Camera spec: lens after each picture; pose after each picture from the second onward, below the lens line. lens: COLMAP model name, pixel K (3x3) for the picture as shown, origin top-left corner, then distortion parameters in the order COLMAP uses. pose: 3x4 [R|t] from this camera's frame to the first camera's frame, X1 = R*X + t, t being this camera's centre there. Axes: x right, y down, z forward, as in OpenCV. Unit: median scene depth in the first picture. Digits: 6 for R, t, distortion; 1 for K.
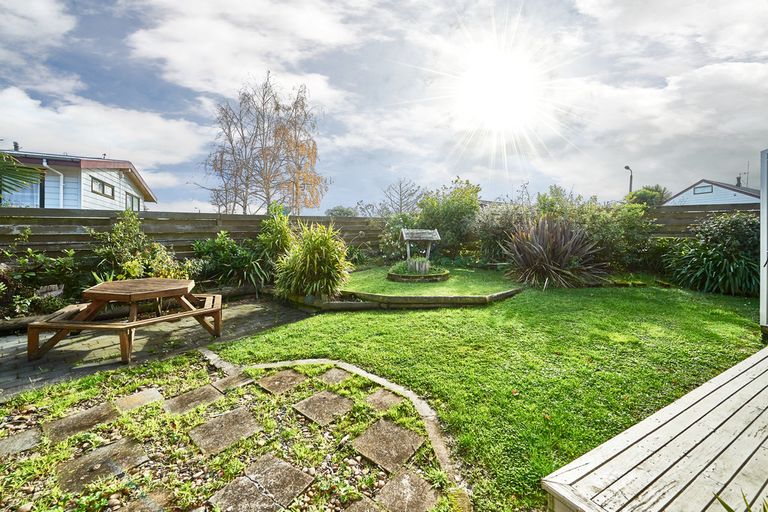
lens RADIAL K [[306.6, 0, 382.7], [0, 306.6, 253.0], [0, 0, 1]] dist [0.000121, -0.000497]
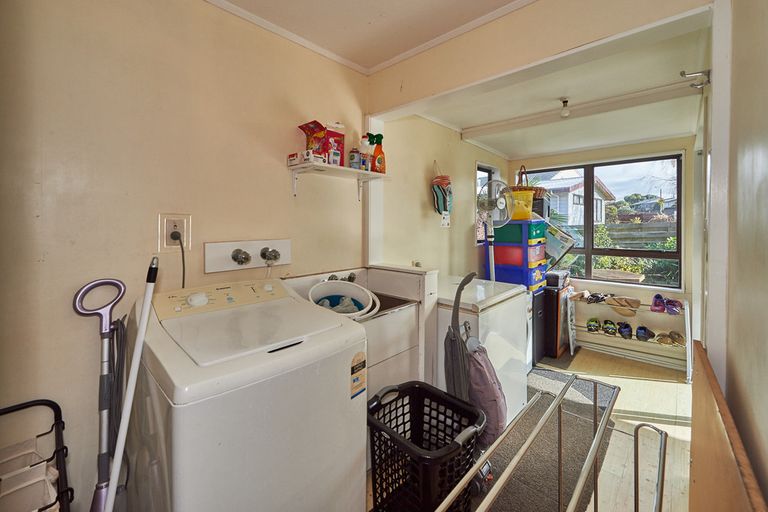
lens RADIAL K [[306.6, 0, 385.4], [0, 306.6, 228.0], [0, 0, 1]] dist [0.000121, -0.000497]
pose [[0.295543, 0.002850, -0.955325, 0.397131], [-0.028832, 0.999567, -0.005938, -0.083223], [0.954894, 0.029299, 0.295497, -0.594925]]
